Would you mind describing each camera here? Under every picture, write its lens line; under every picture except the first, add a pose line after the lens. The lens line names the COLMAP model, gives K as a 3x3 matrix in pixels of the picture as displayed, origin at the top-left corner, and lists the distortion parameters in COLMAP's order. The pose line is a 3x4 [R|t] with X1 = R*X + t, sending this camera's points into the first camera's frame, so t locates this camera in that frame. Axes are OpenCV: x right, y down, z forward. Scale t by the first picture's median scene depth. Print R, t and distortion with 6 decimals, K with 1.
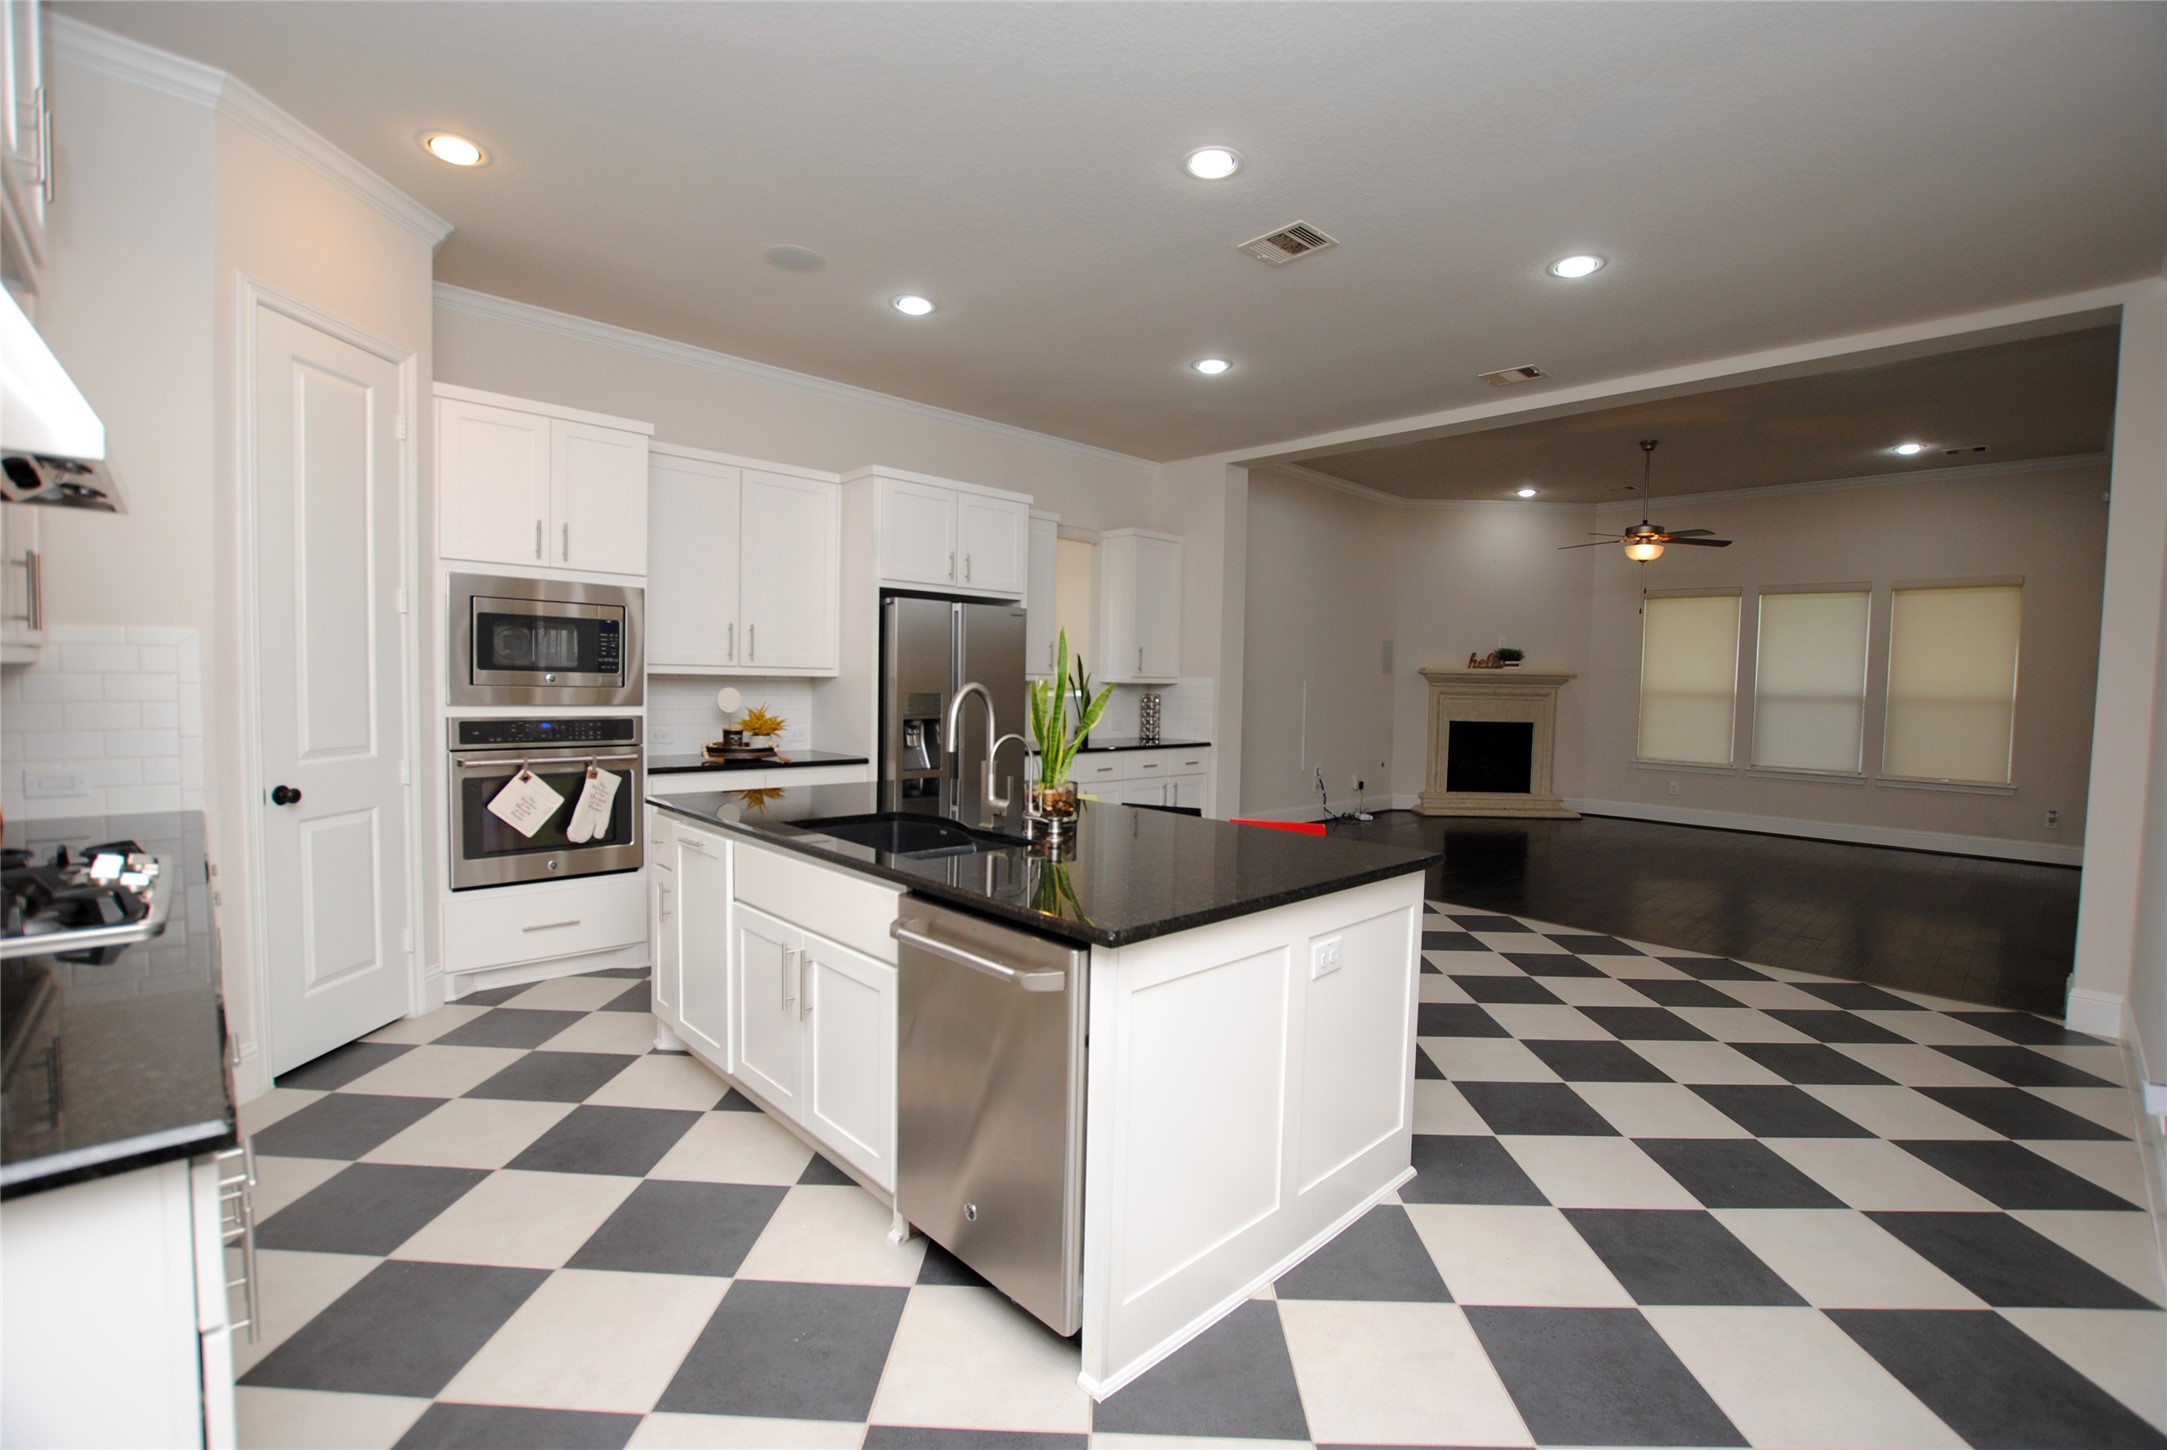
lens RADIAL K [[955.5, 0, 1080.3], [0, 955.5, 712.7], [0, 0, 1]] dist [-0.034787, 0.005766]
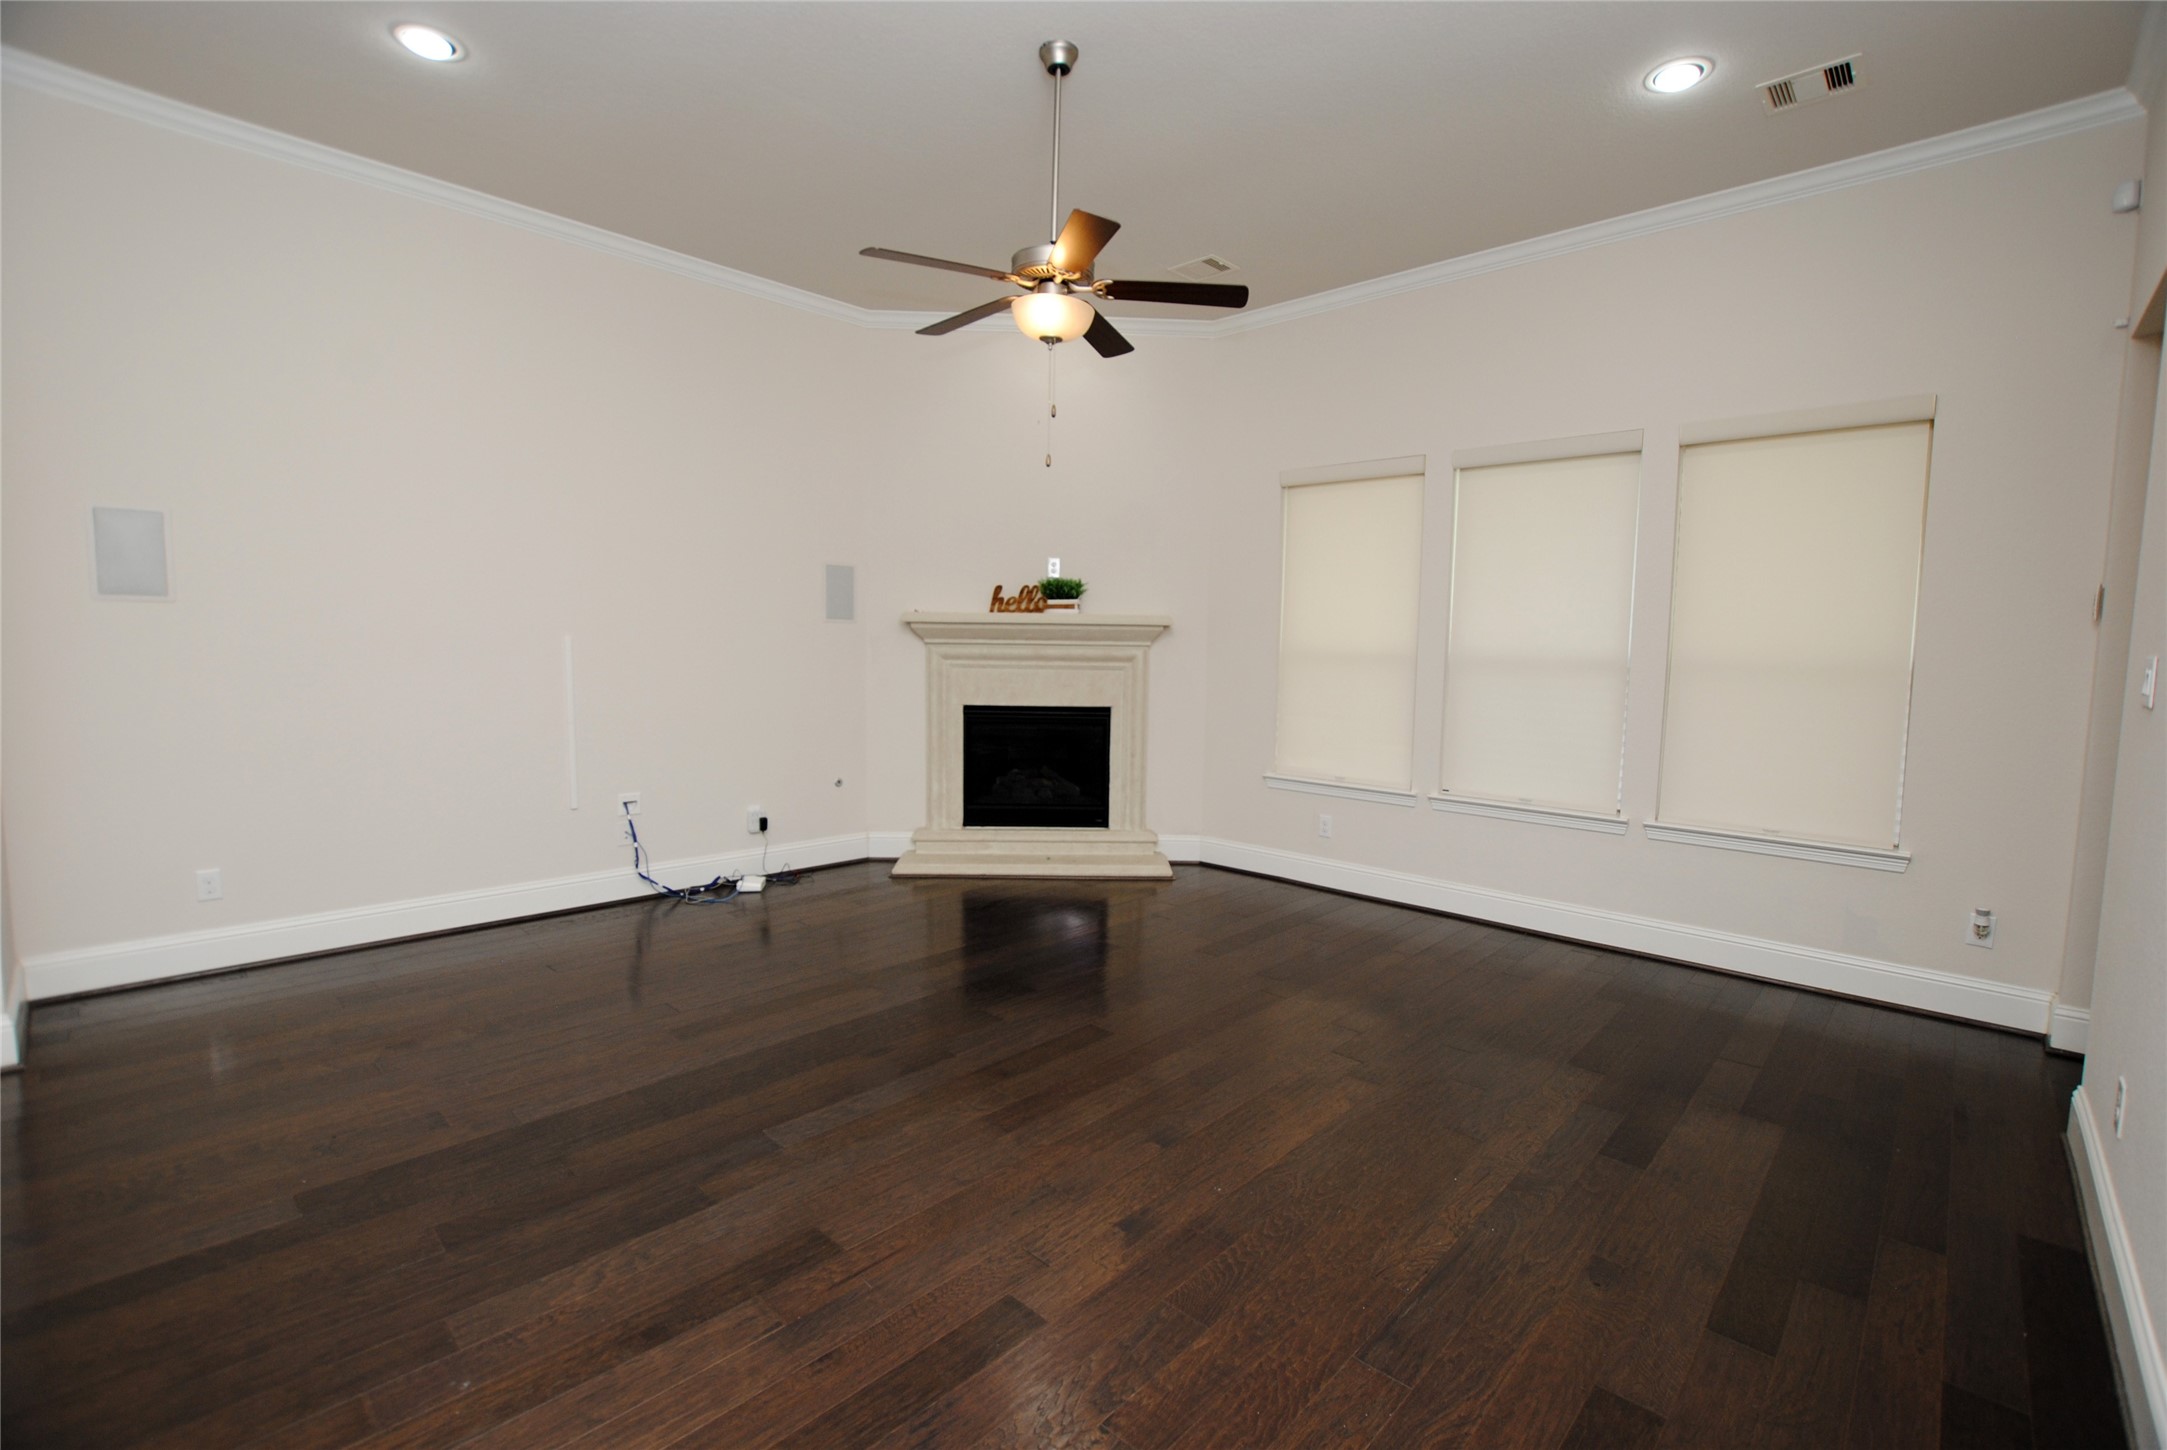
lens RADIAL K [[955.5, 0, 1089.7], [0, 955.5, 731.1], [0, 0, 1]] dist [-0.034787, 0.005766]
pose [[0.998891, -0.007065, 0.046558, 0.481627], [0.004425, 0.998388, 0.056576, -0.008787], [-0.046883, -0.056307, 0.997312, 0.464160]]
